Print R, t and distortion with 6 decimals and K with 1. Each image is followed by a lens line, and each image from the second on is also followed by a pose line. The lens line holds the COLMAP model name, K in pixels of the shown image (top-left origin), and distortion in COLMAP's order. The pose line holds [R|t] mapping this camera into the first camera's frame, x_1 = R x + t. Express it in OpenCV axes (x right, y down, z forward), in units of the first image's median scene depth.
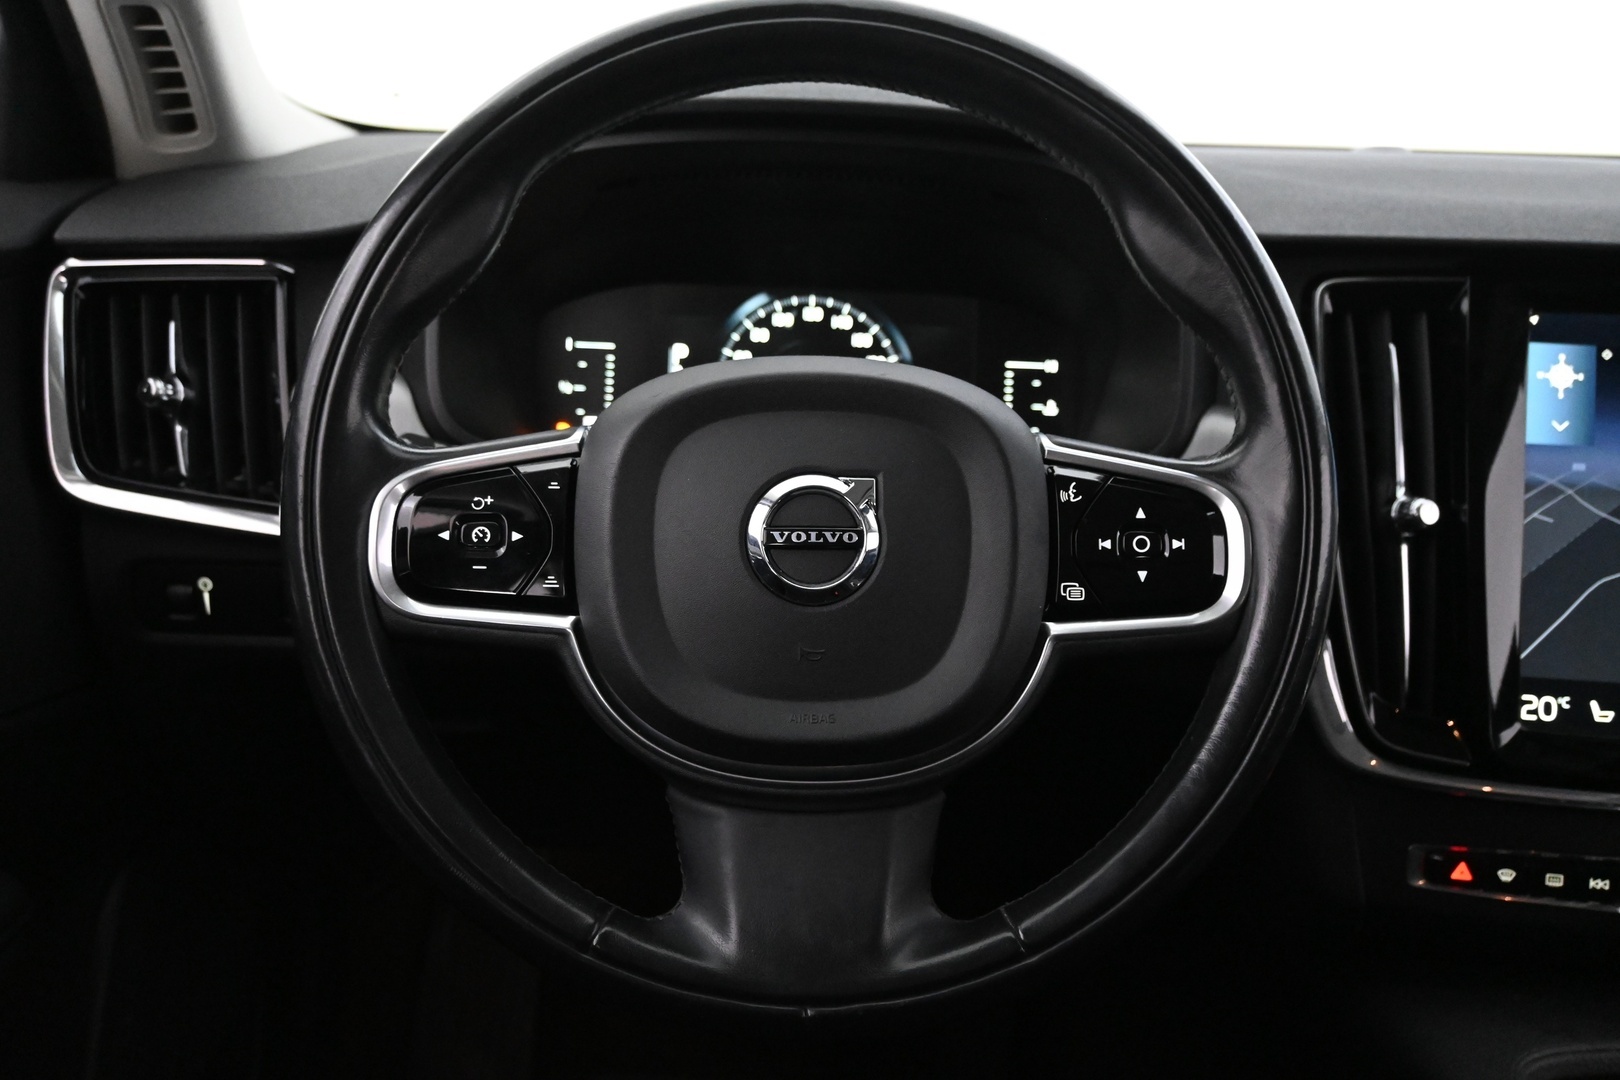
lens RADIAL K [[1582.5, 0, 810.0], [0, 1582.5, 540.0], [0, 0, 1]] dist [0.002102, -0.002691]
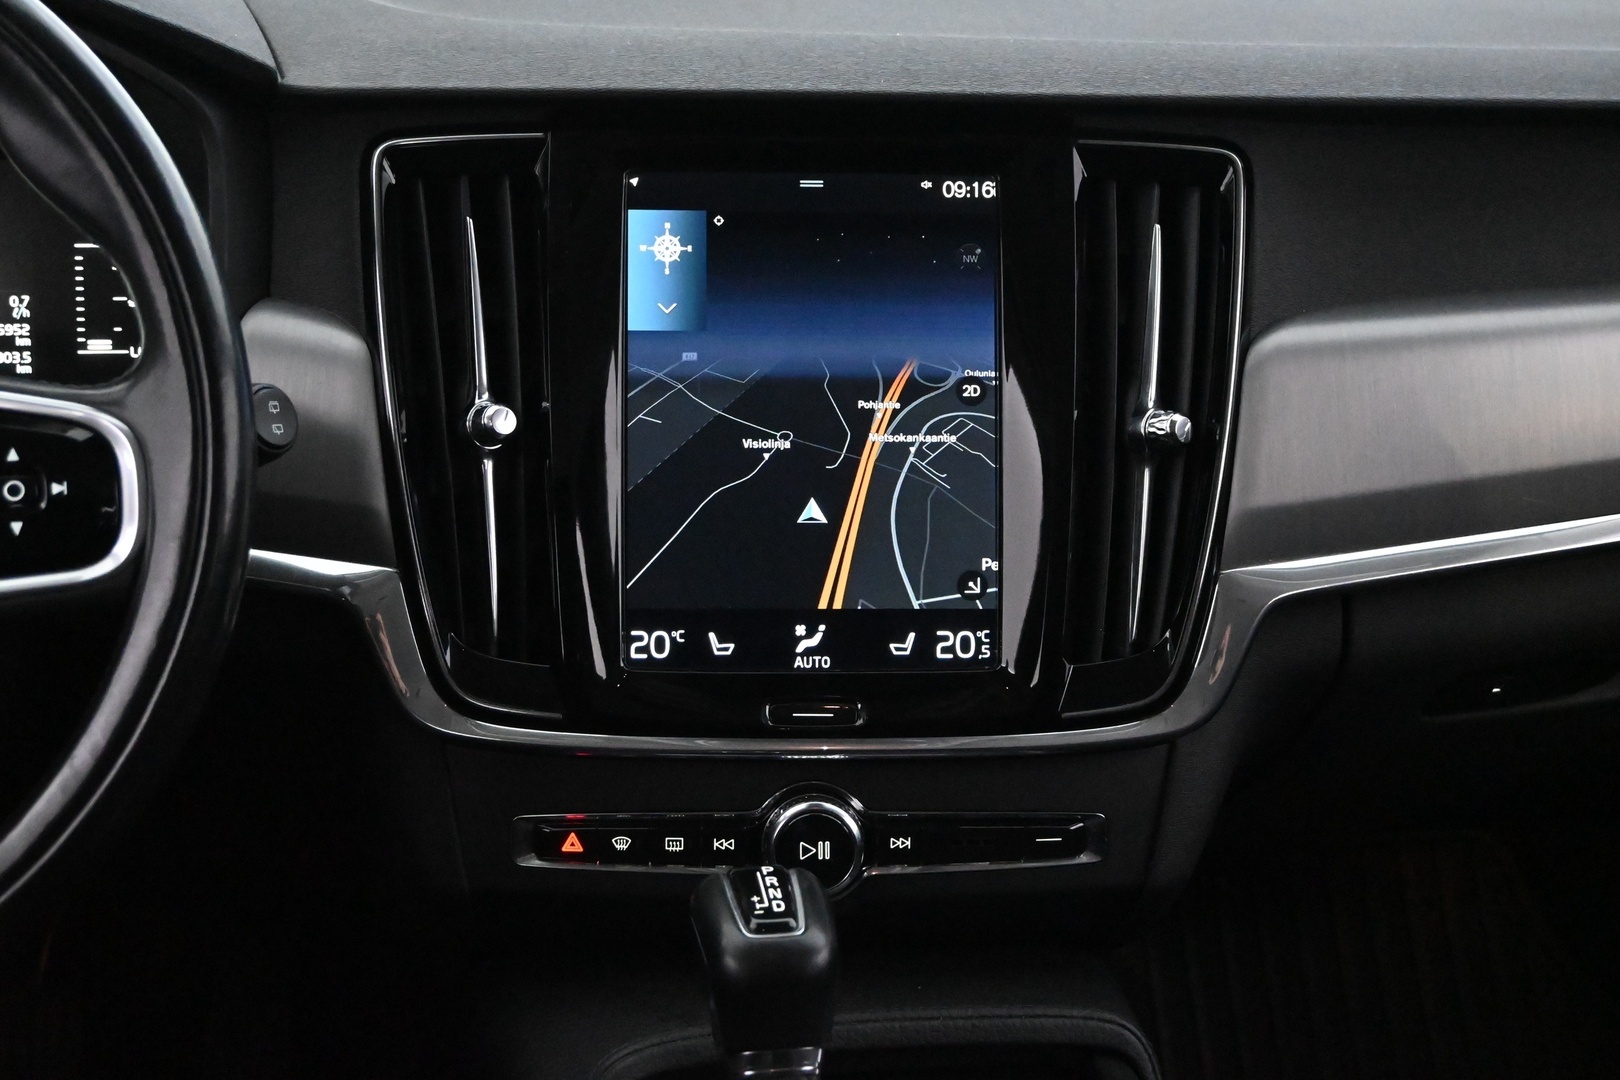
lens RADIAL K [[2460.3, 0, 810.0], [0, 2460.3, 540.0], [0, 0, 1]] dist [0.009925, 0.041998]
pose [[0.983804, -0.062191, 0.168114, 0.326793], [0.053999, 0.997140, 0.052878, -0.014616], [-0.170922, -0.042943, 0.984348, -0.308952]]
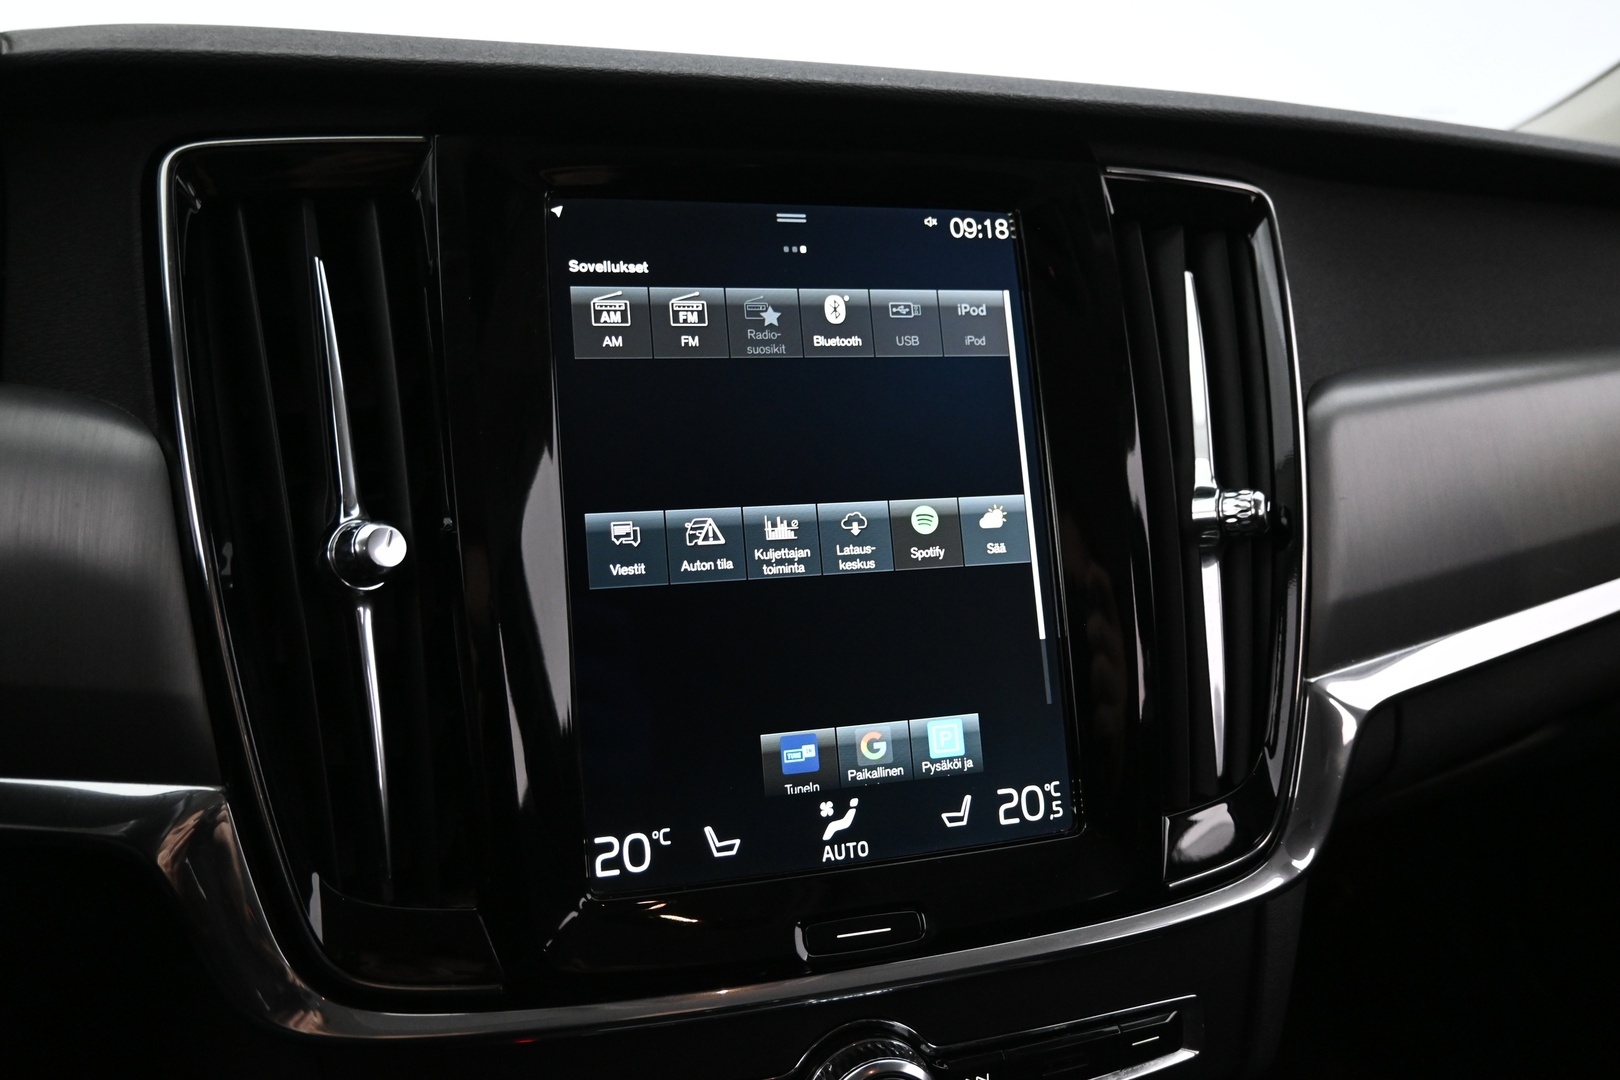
lens RADIAL K [[1181.4, 0, 810.0], [0, 1181.4, 540.0], [0, 0, 1]] dist [-0.001182, 0.001971]
pose [[0.914816, -0.106519, 0.389571, 0.364990], [0.110596, 0.993793, 0.012019, -0.008276], [-0.388433, 0.032090, 0.920918, 0.562061]]
